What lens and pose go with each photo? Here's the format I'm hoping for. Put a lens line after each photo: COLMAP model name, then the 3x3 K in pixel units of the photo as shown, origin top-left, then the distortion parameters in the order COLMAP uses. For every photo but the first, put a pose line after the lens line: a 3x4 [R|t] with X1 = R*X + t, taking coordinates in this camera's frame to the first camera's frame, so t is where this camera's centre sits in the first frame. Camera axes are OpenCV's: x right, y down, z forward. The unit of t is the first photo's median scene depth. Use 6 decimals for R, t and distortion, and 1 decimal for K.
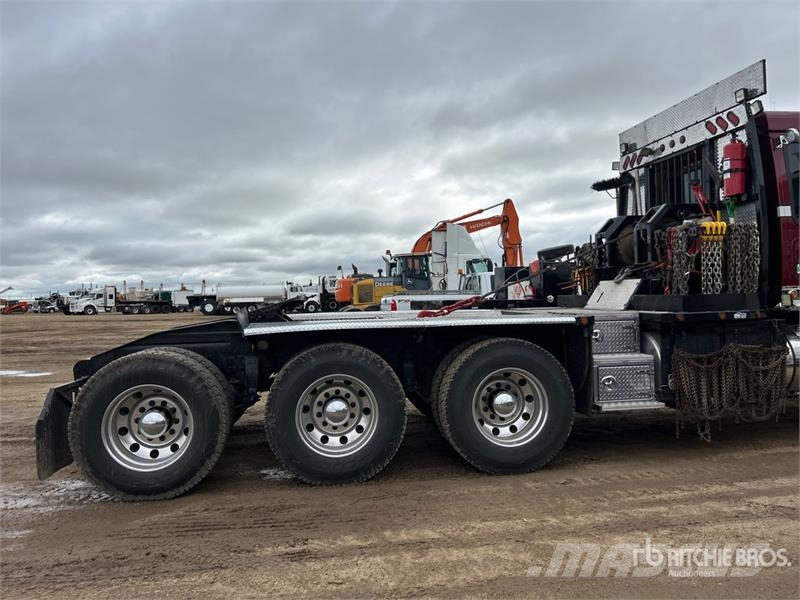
lens RADIAL K [[609.2, 0, 411.8], [0, 609.2, 295.3], [0, 0, 1]] dist [0.023326, -0.001132]
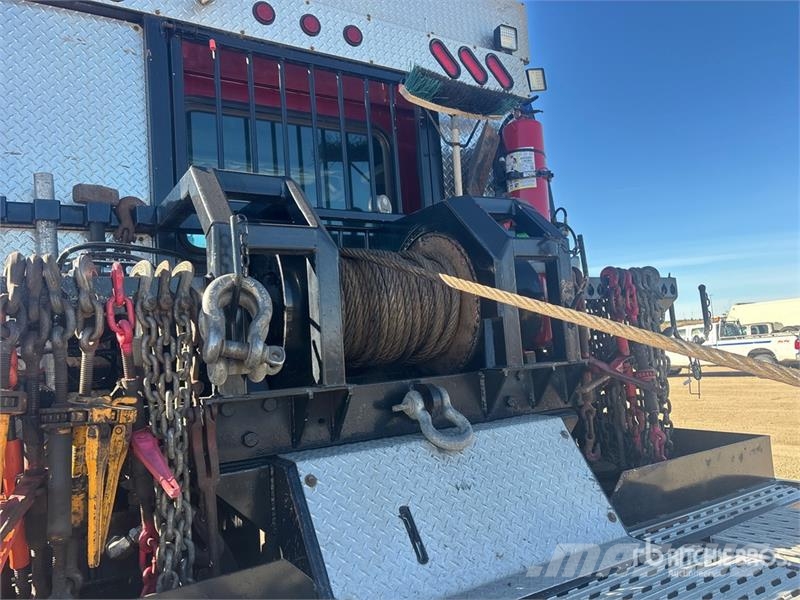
lens RADIAL K [[609.2, 0, 411.8], [0, 609.2, 295.3], [0, 0, 1]] dist [0.023326, -0.001132]
pose [[-0.366105, 0.142768, 0.919557, 0.118669], [0.084704, 0.989172, -0.119853, -0.055087], [-0.926711, 0.034011, -0.374234, 1.175252]]
